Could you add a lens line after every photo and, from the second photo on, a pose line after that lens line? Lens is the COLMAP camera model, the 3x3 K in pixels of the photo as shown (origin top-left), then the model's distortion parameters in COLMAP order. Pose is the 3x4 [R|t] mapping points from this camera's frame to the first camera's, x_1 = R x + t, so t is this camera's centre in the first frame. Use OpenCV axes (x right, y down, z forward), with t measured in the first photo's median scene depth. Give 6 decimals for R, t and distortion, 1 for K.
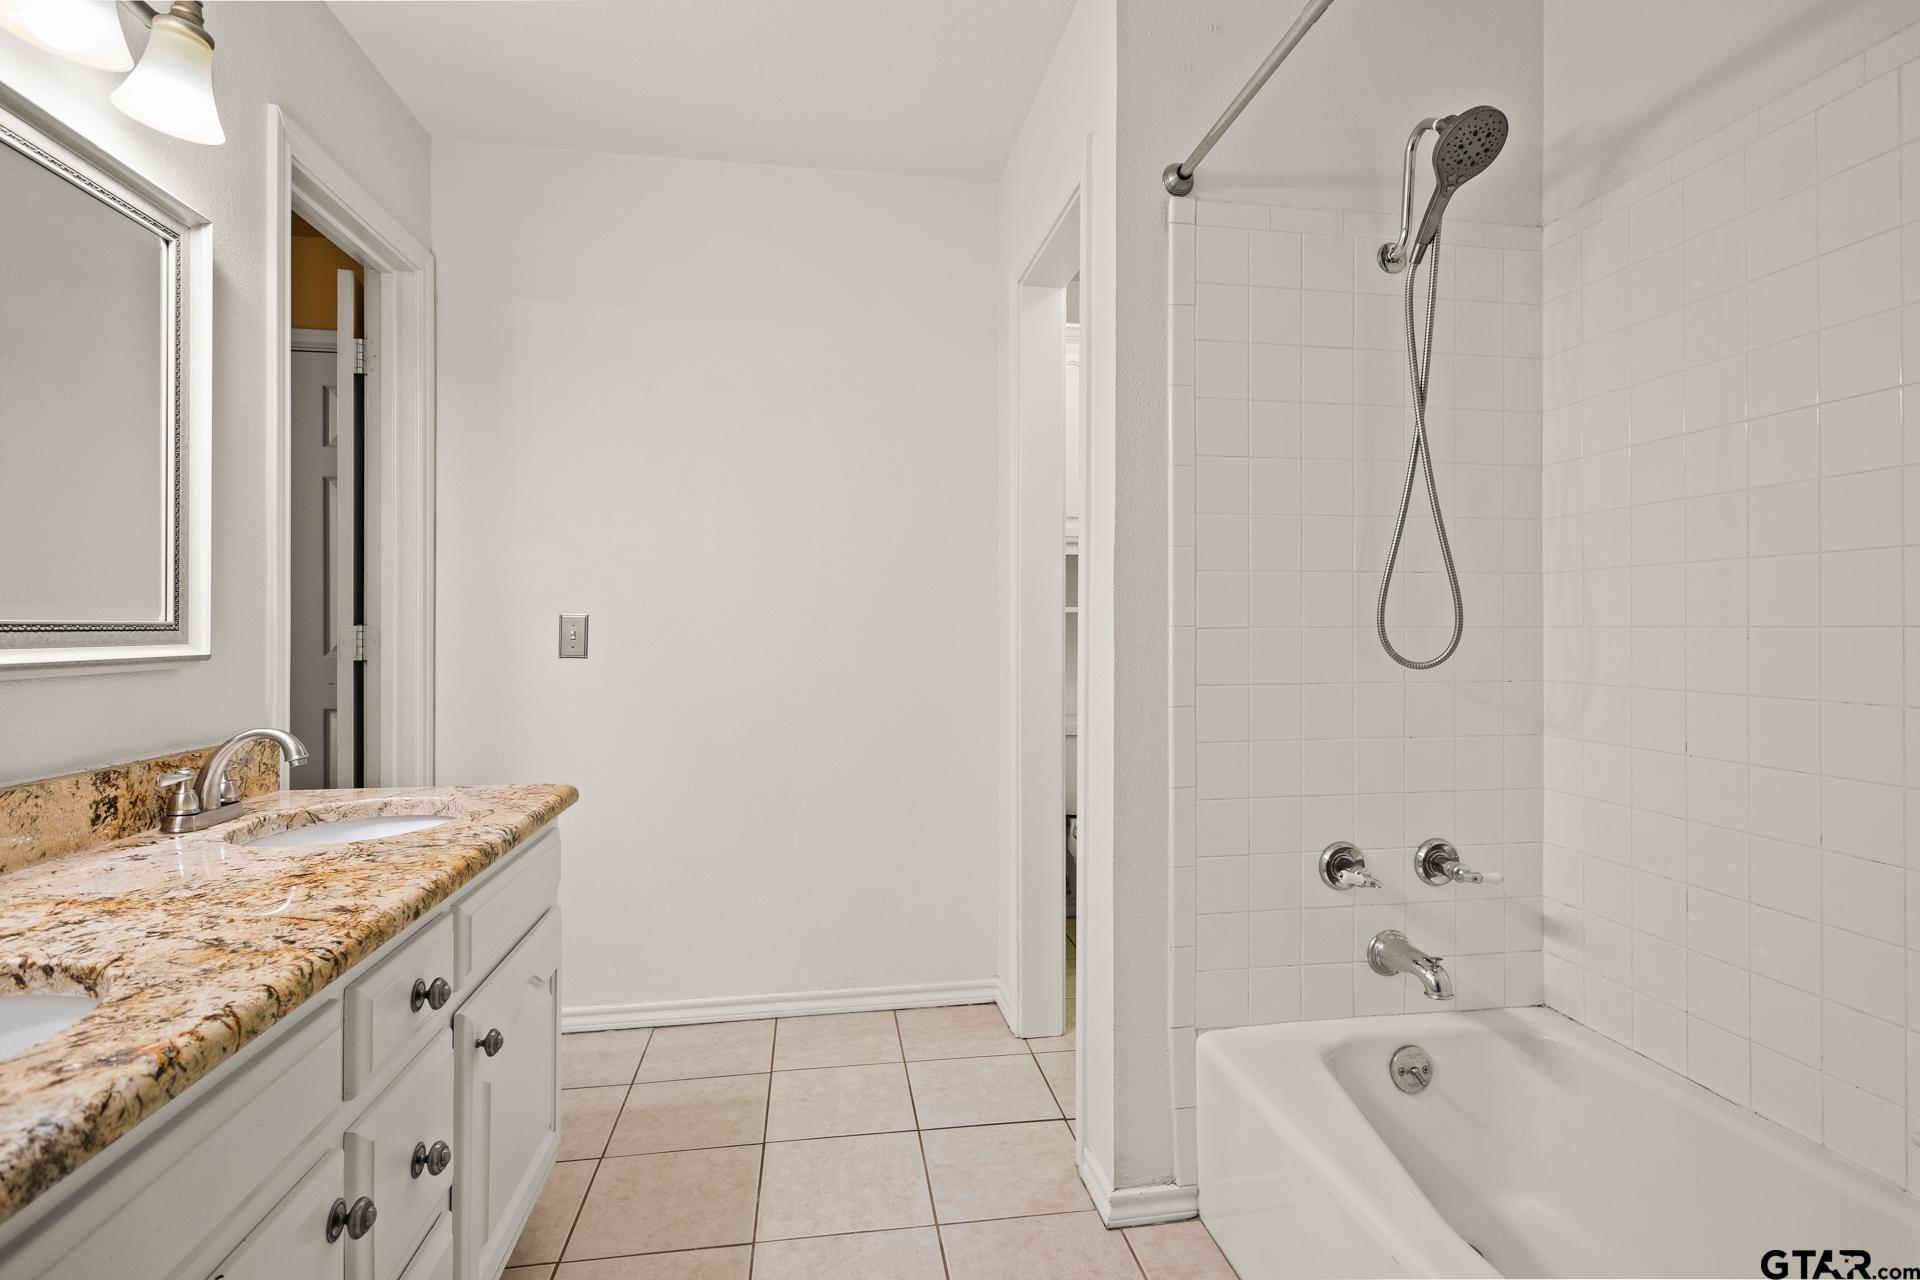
lens RADIAL K [[940.5, 0, 967.0], [0, 940.5, 635.4], [0, 0, 1]] dist [0.003712, 0.000312]
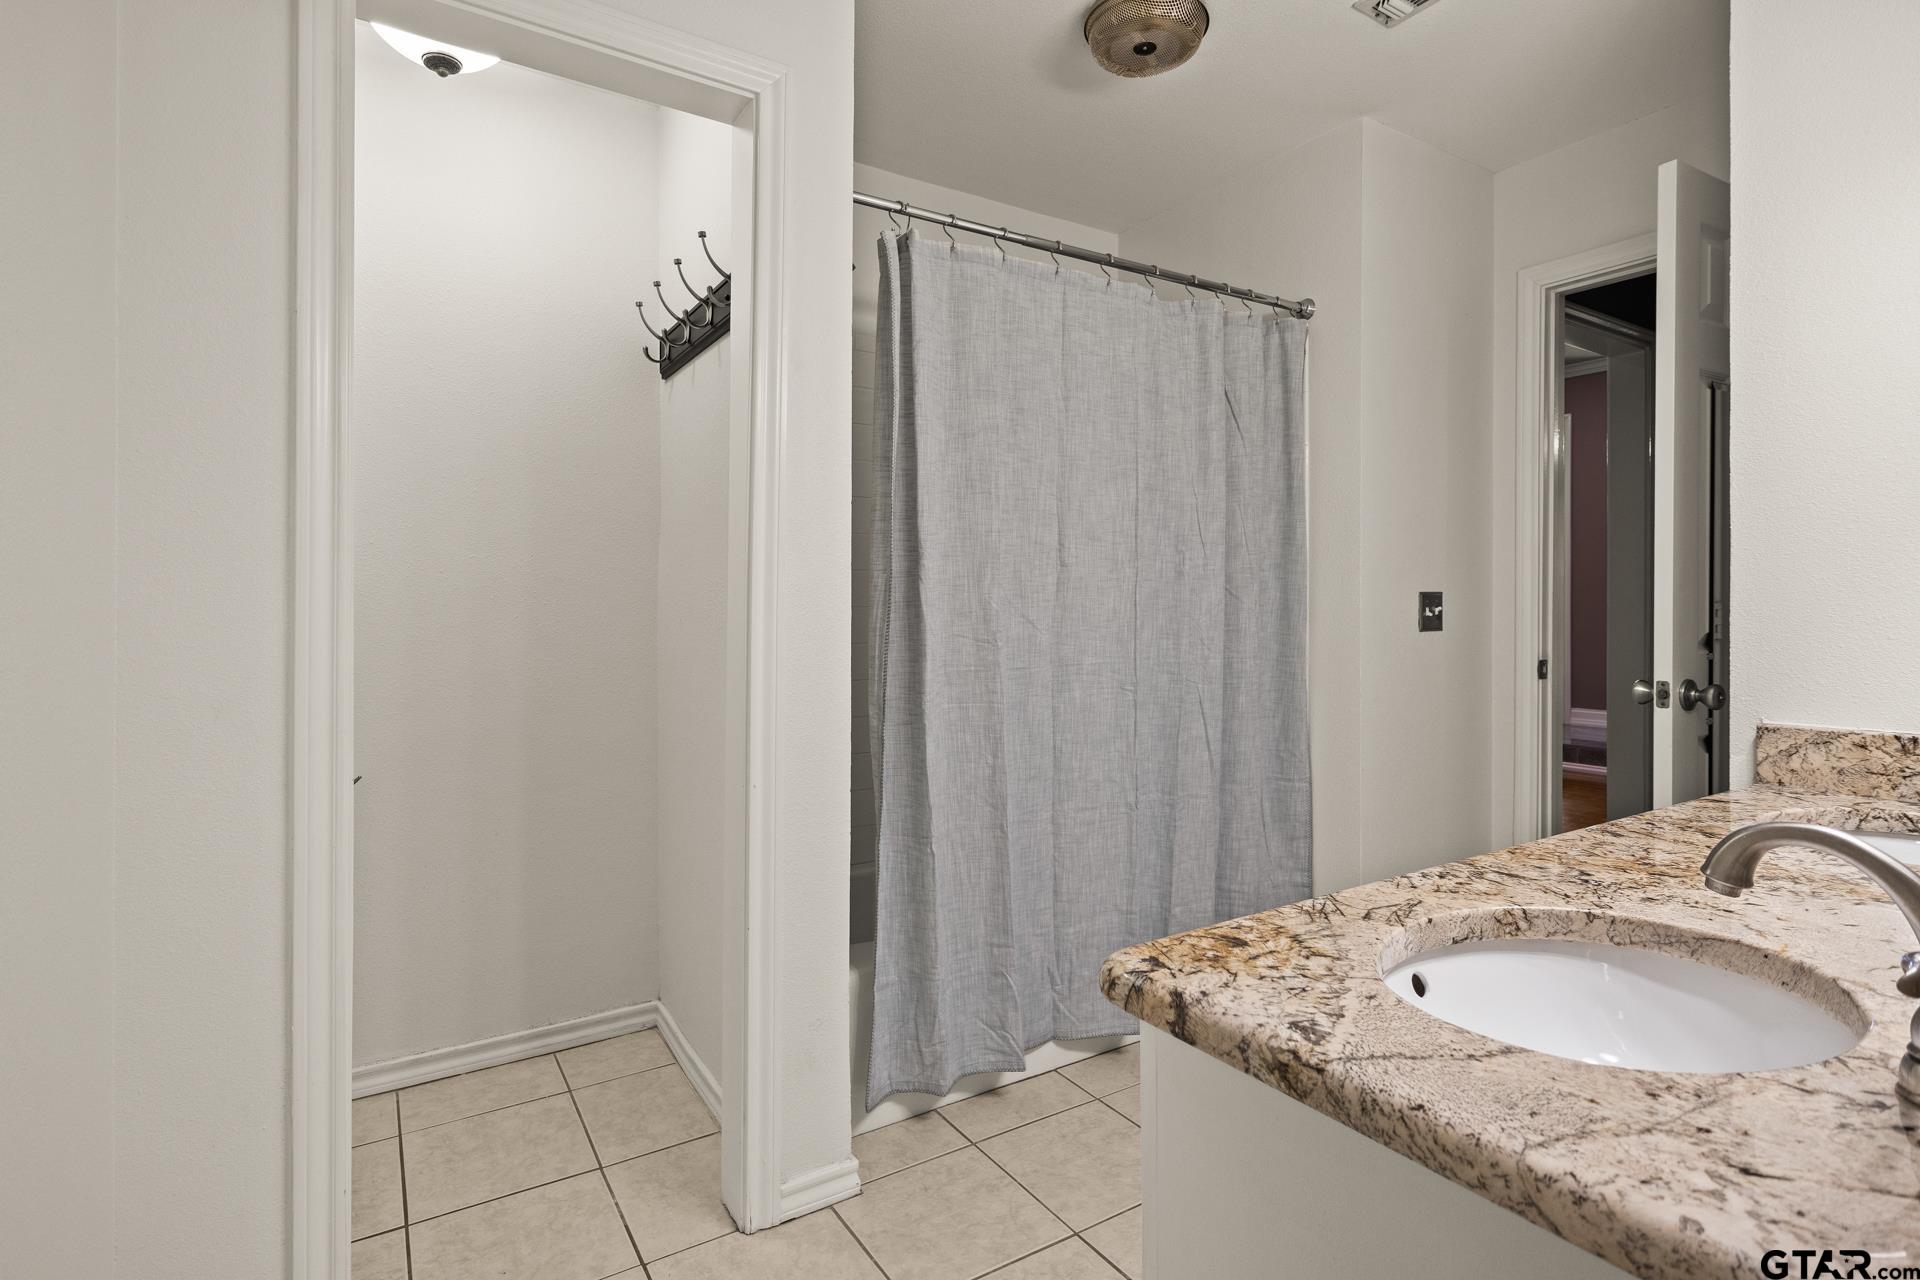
lens RADIAL K [[940.5, 0, 967.2], [0, 940.5, 627.6], [0, 0, 1]] dist [0.003712, 0.000312]
pose [[-0.387585, 0.002725, 0.921830, -1.201232], [0.007496, 0.999972, 0.000196, 0.011201], [-0.921803, 0.006986, -0.387595, 1.841750]]
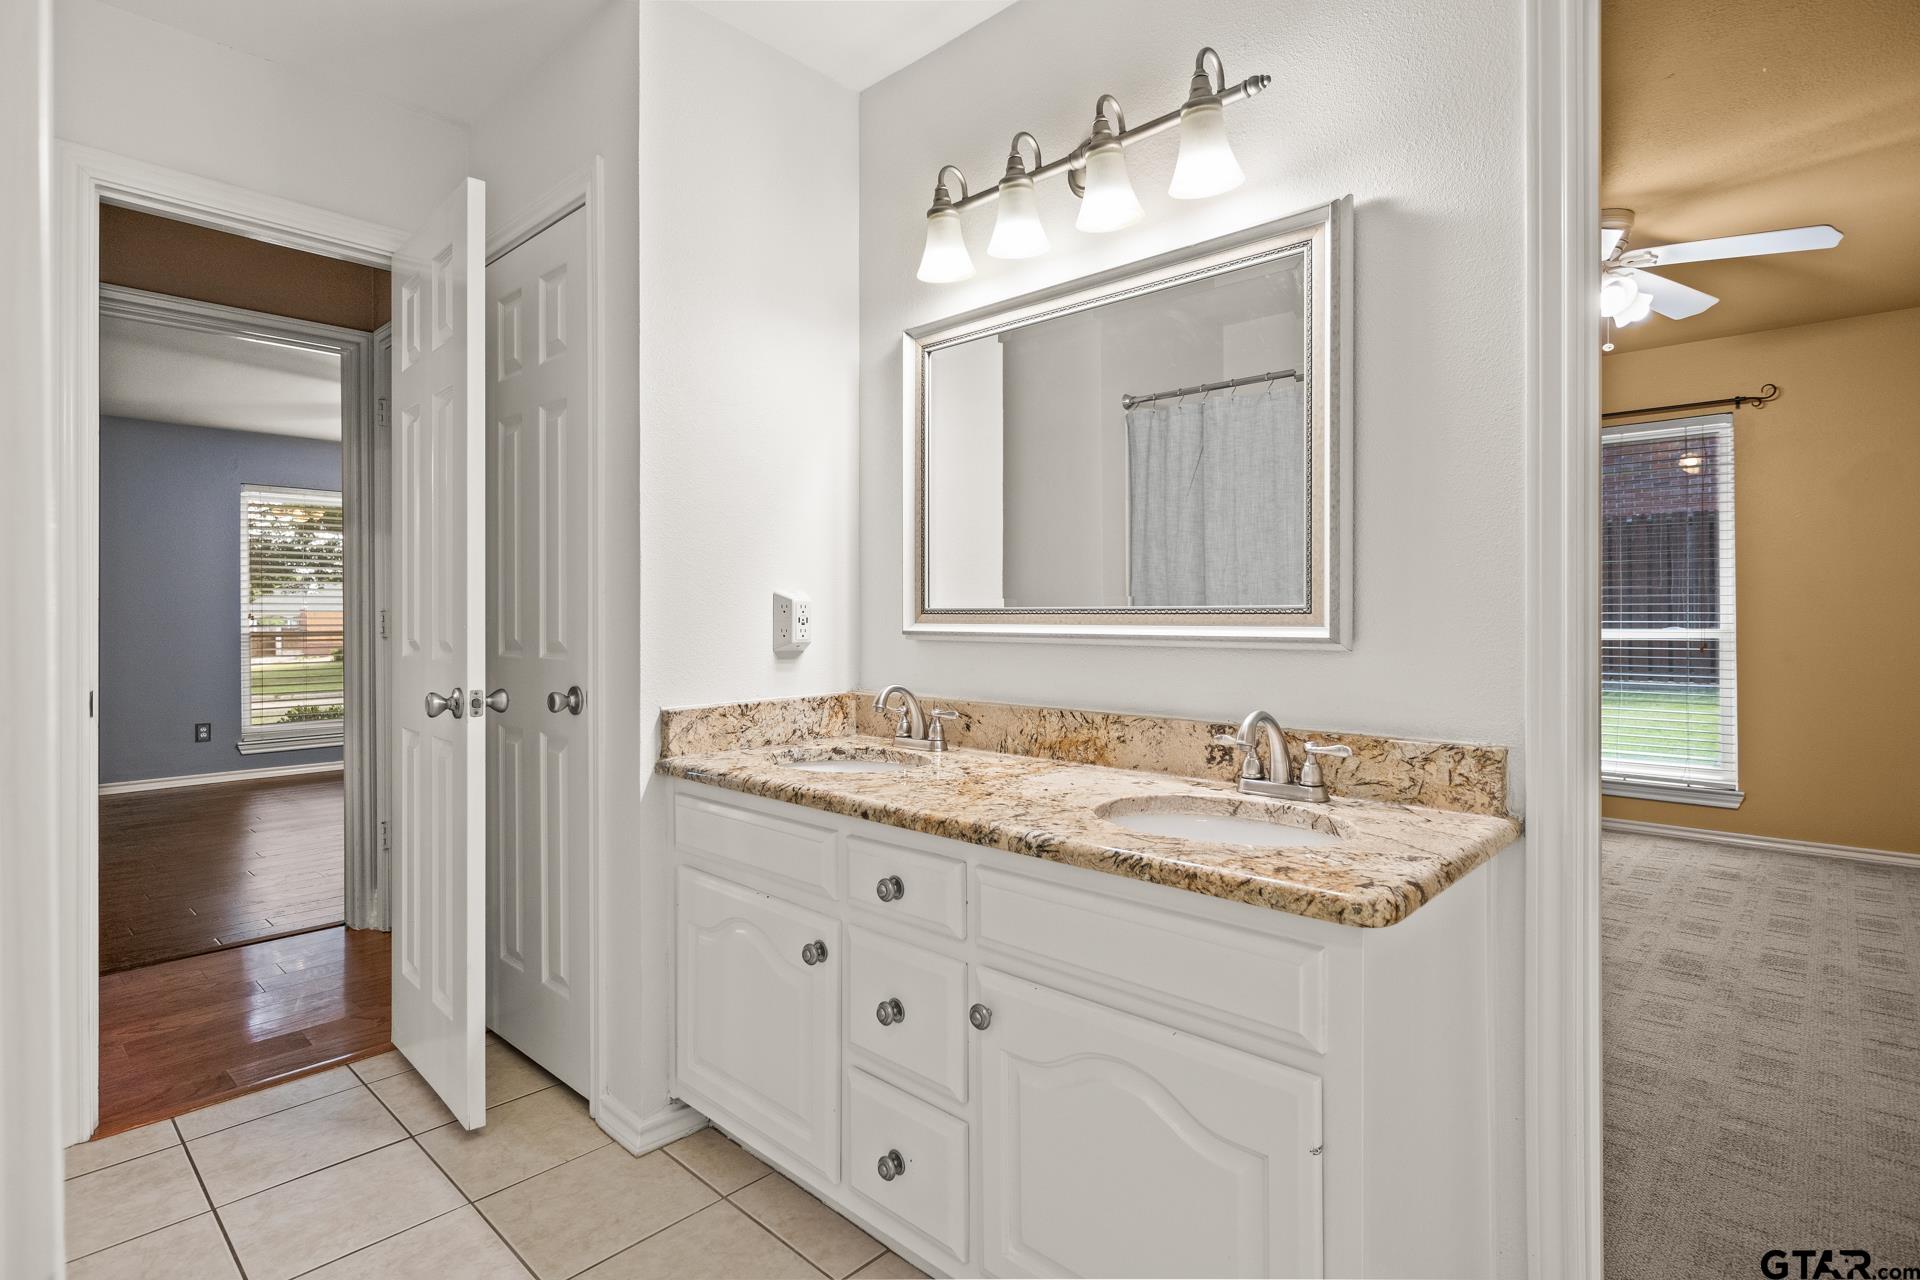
lens RADIAL K [[940.5, 0, 971.4], [0, 940.5, 625.2], [0, 0, 1]] dist [0.003712, 0.000312]
pose [[-0.787618, 0.024981, -0.615657, 0.071973], [0.021259, 0.999685, 0.013367, -0.002039], [0.615796, -0.002560, -0.787901, 1.917292]]
